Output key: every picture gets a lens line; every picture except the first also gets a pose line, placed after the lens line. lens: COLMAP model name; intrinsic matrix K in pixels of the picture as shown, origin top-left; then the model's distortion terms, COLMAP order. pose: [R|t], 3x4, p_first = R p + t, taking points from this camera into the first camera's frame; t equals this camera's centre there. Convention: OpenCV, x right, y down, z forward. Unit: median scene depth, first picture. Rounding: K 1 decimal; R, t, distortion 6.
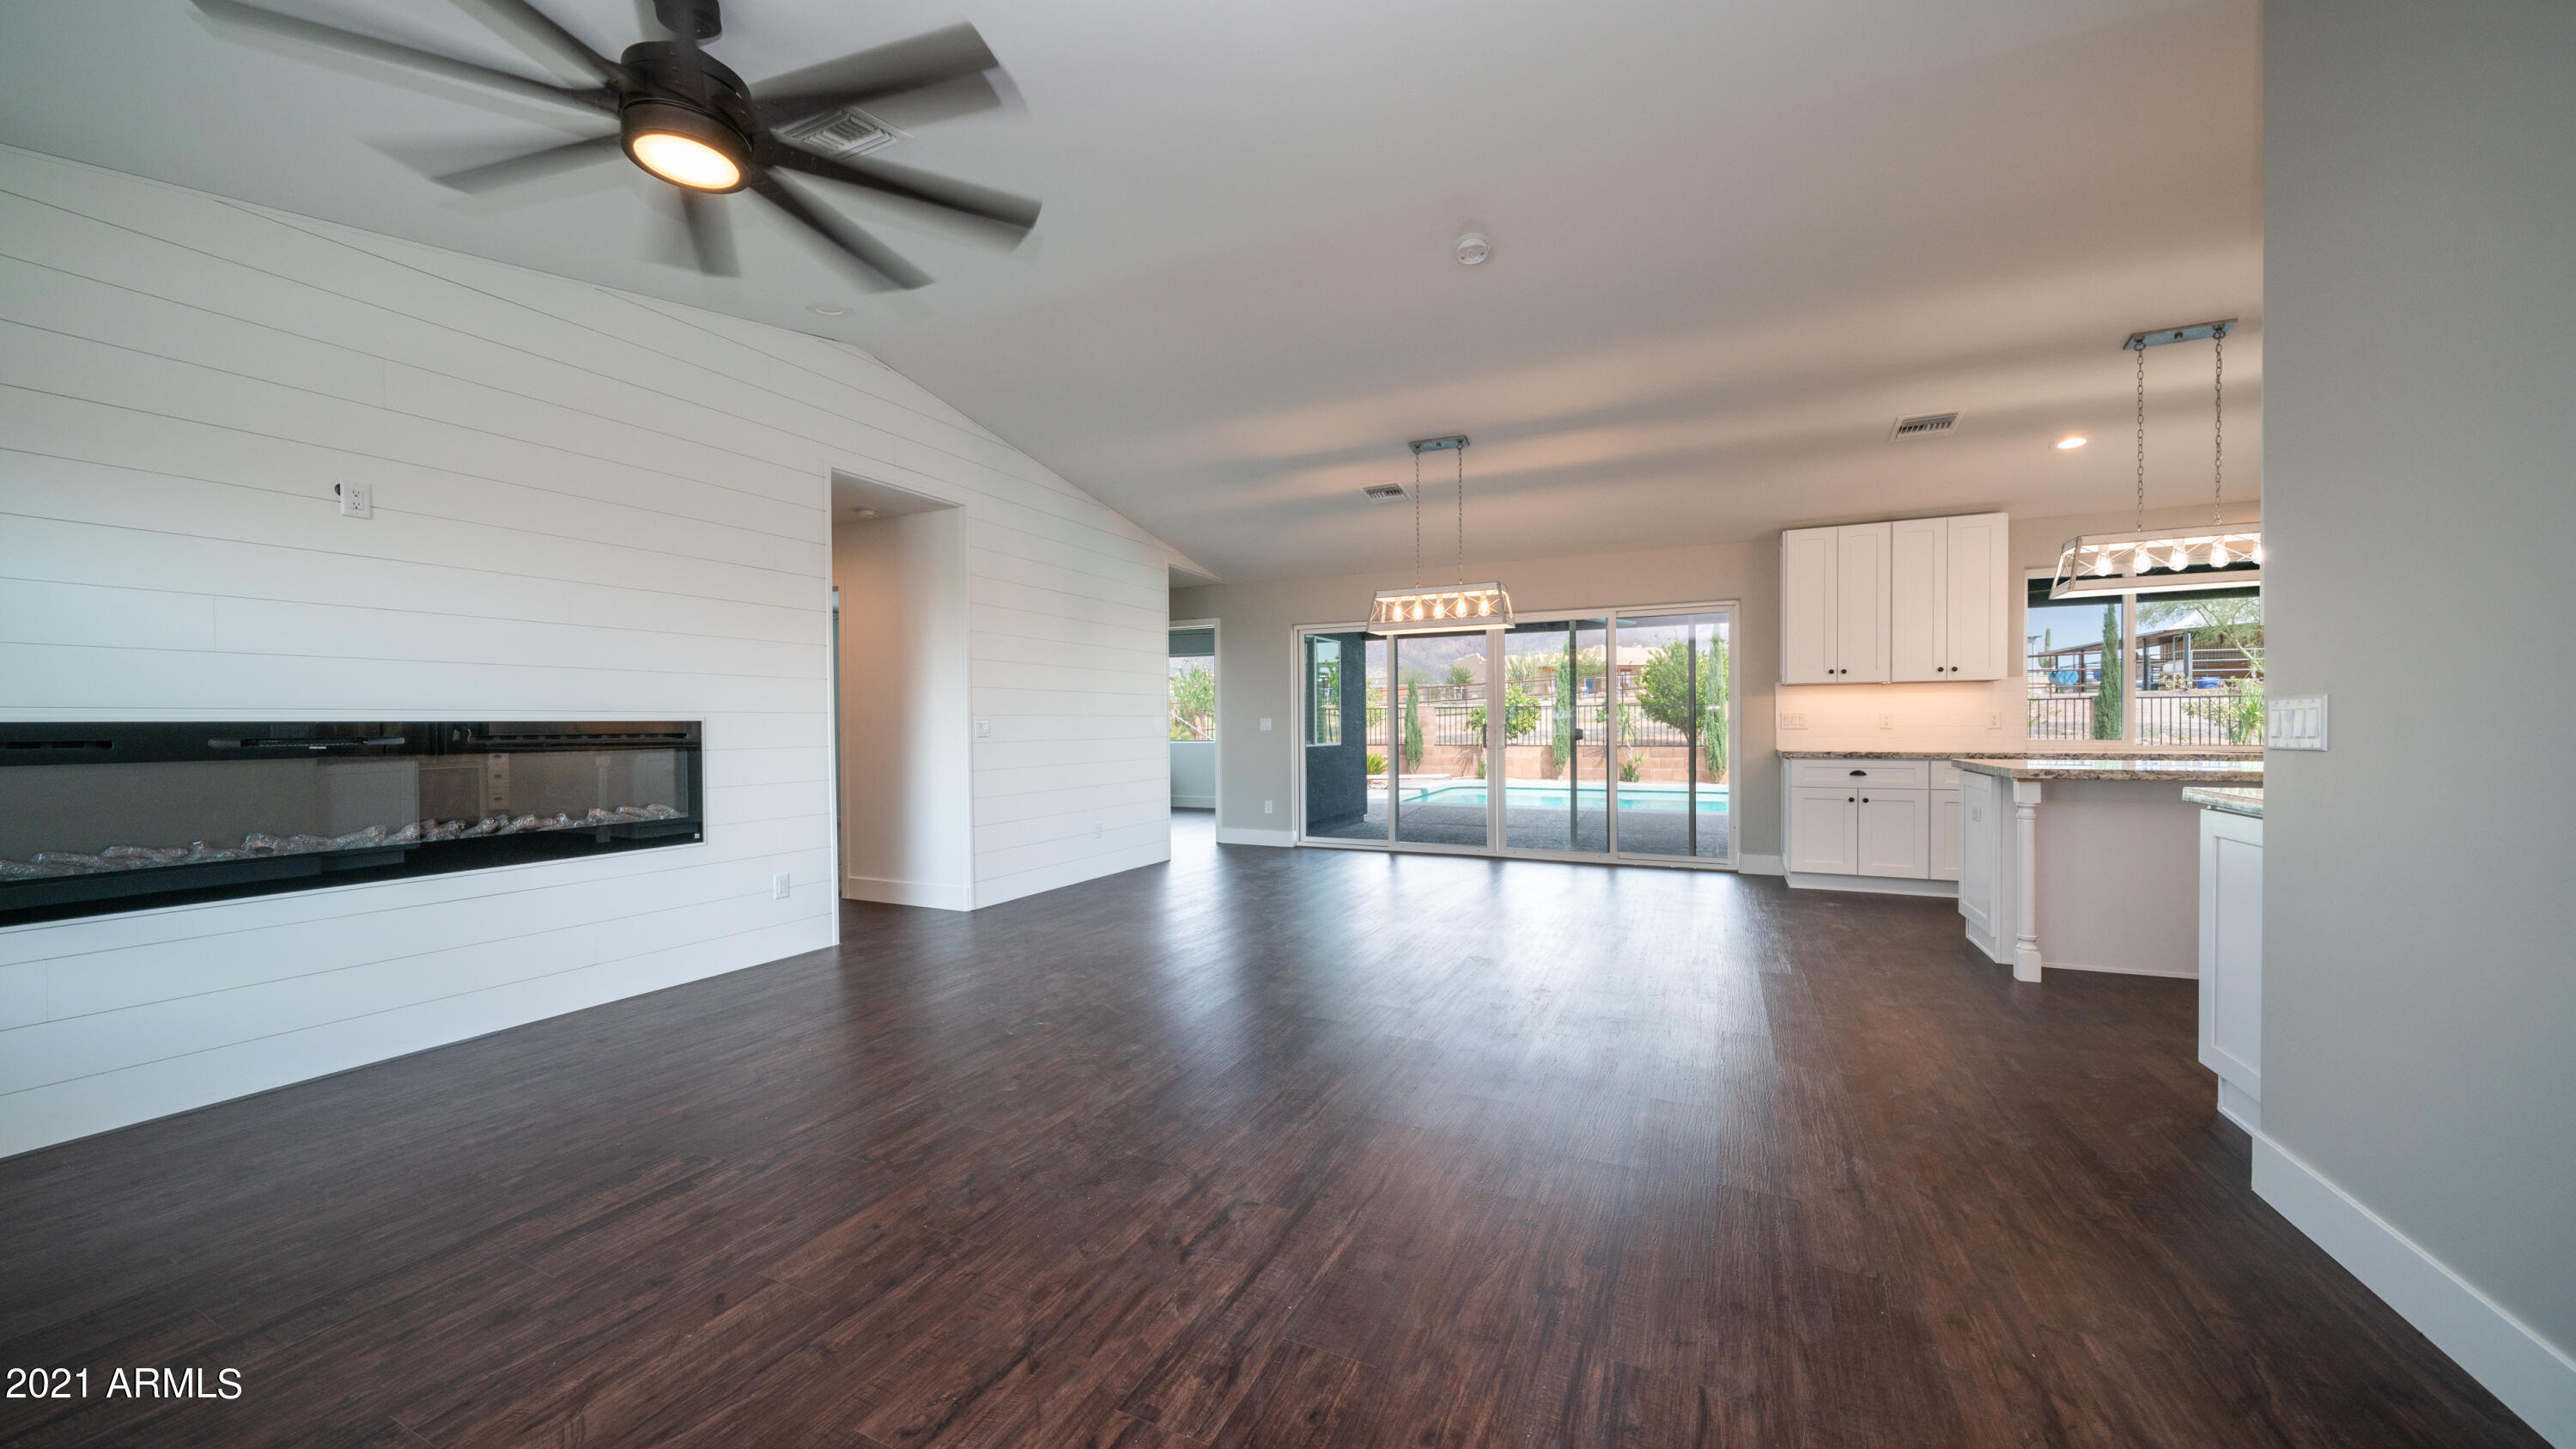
lens RADIAL K [[920.8, 0, 1277.4], [0, 920.8, 735.0], [0, 0, 1]] dist [-0.007395, -0.000003]
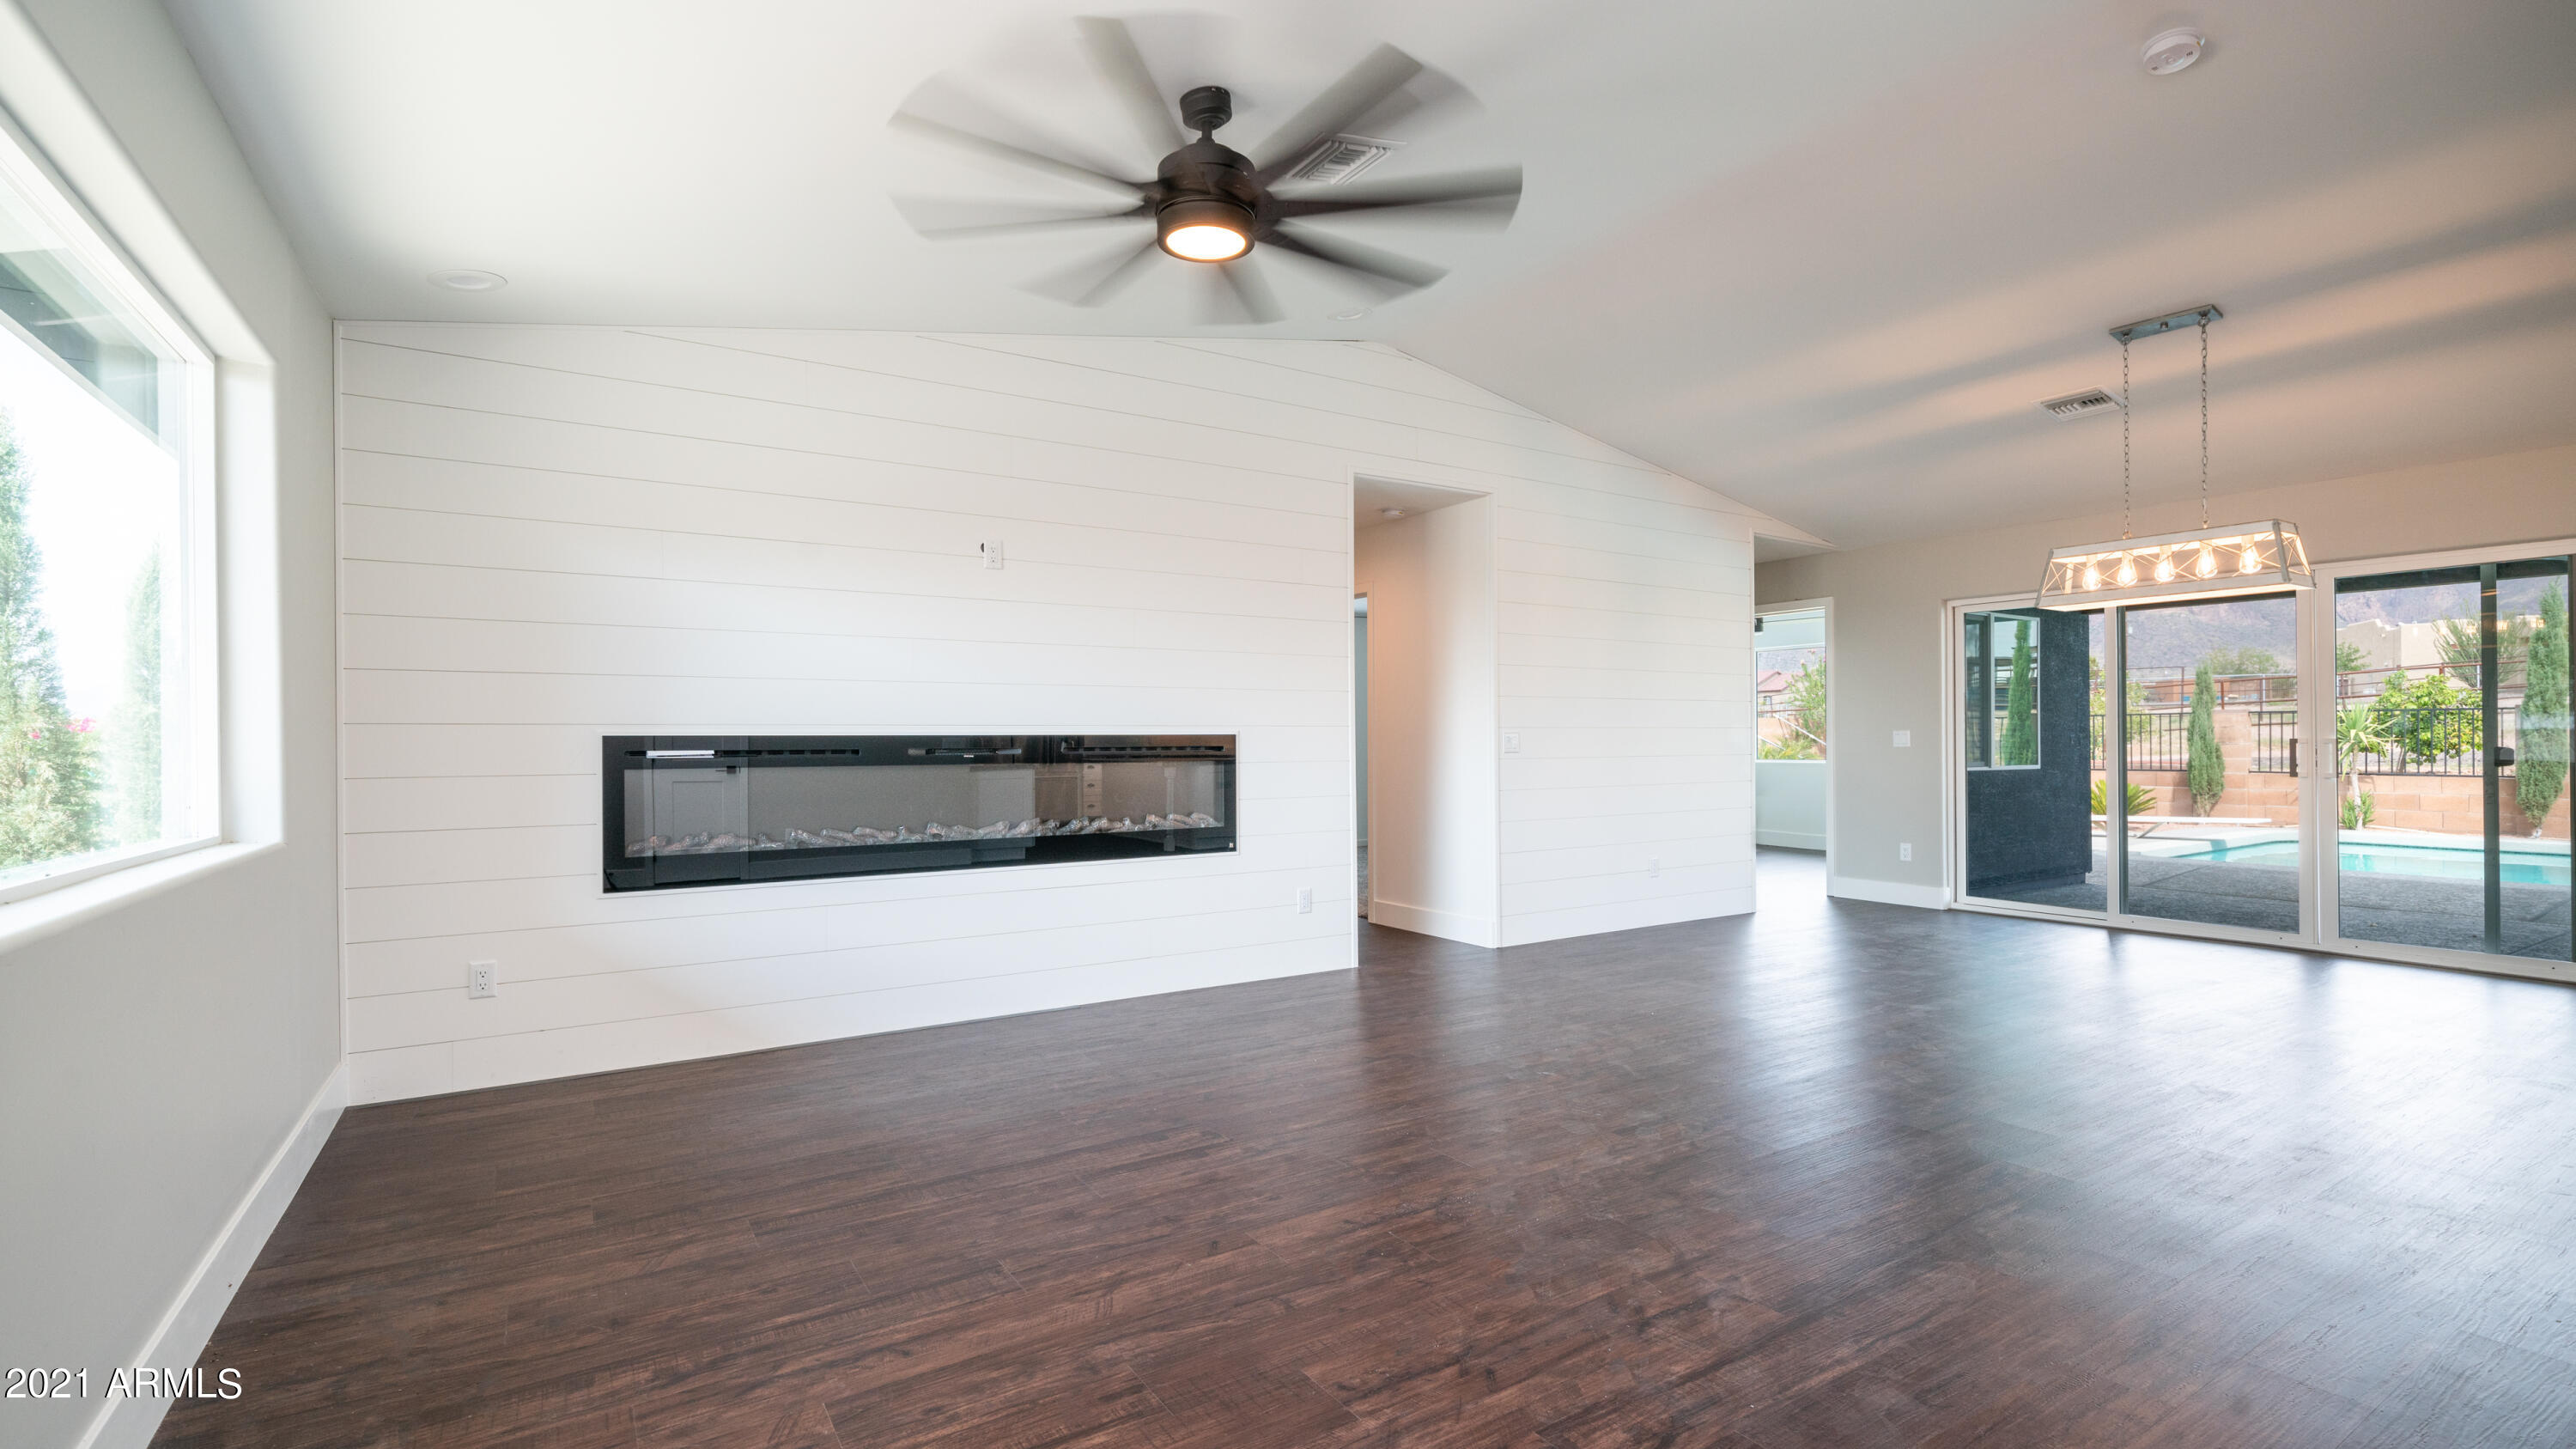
lens RADIAL K [[1140.4, 0, 1266.2], [0, 1140.4, 734.5], [0, 0, 1]] dist [0.000020, 0.000100]
pose [[0.848335, 0.000223, -0.529460, 0.101061], [-0.007743, 0.999898, -0.011985, -0.000308], [0.529403, 0.014267, 0.848250, -0.091365]]
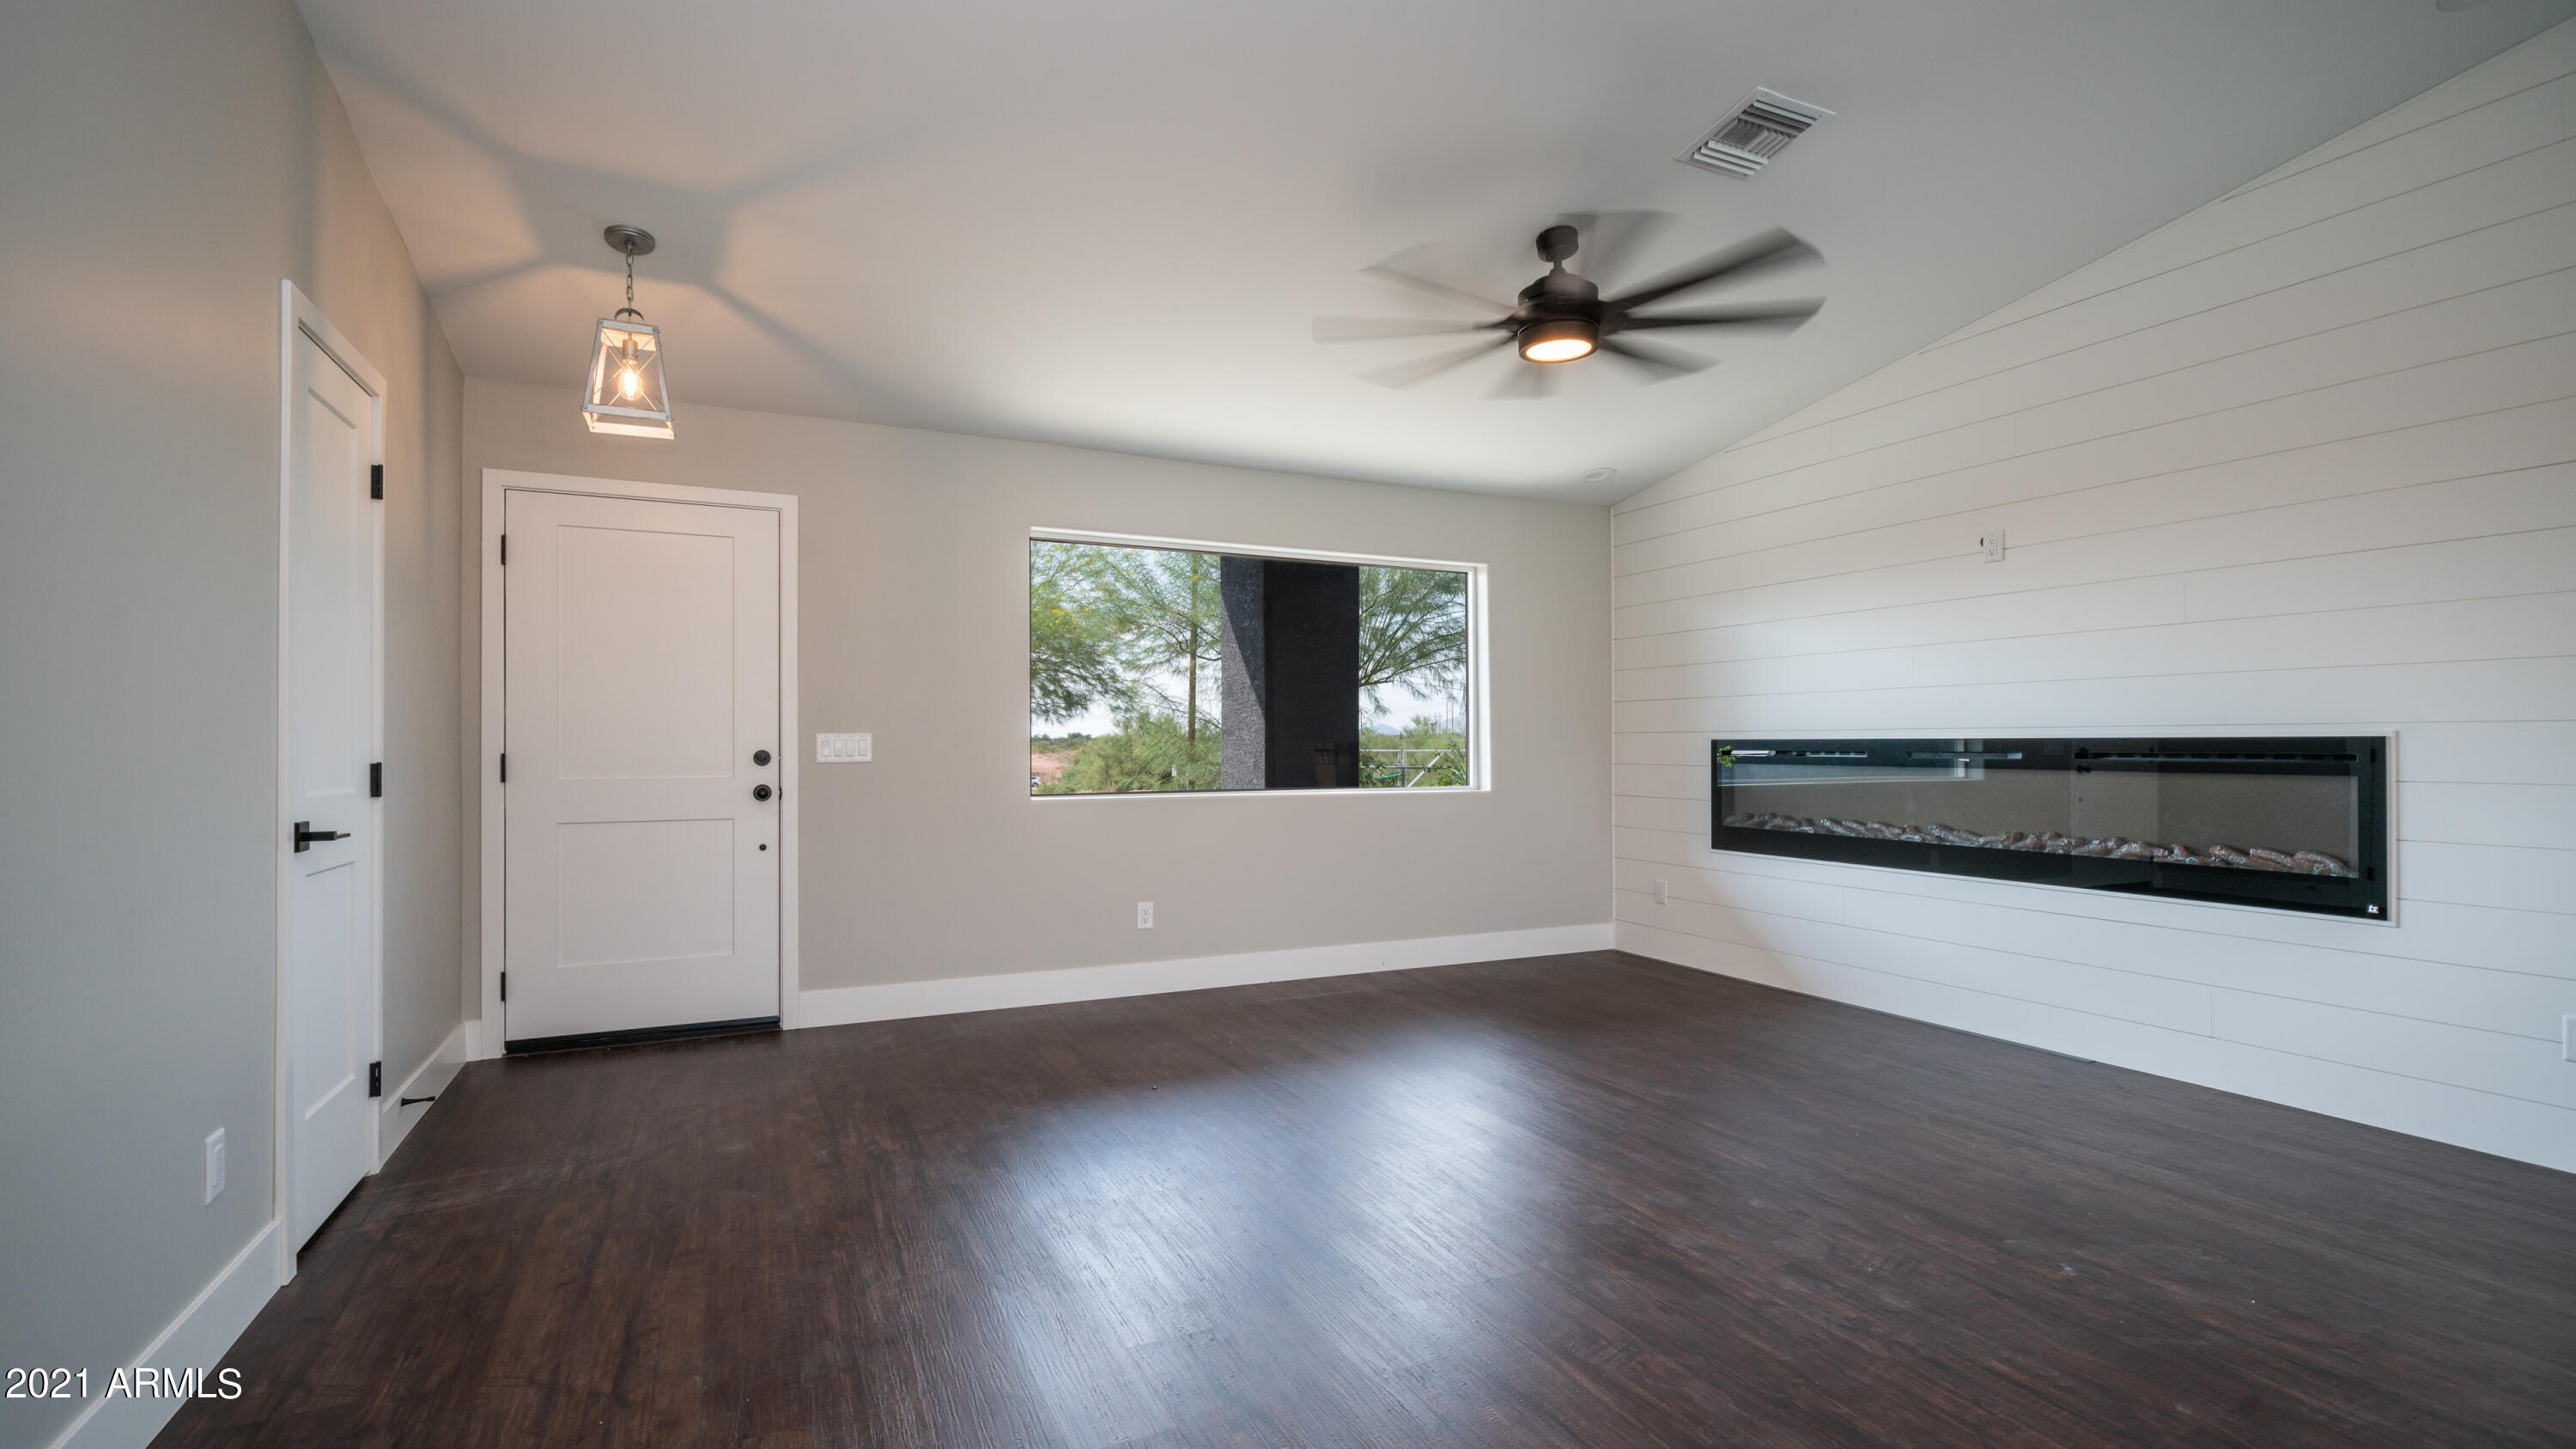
lens RADIAL K [[1140.4, 0, 1266.2], [0, 1140.4, 734.5], [0, 0, 1]] dist [0.000020, 0.000100]
pose [[-0.637553, 0.000480, -0.770406, 0.613999], [-0.004212, 0.999983, 0.004108, -0.019431], [0.770395, 0.005864, -0.637540, 1.077826]]
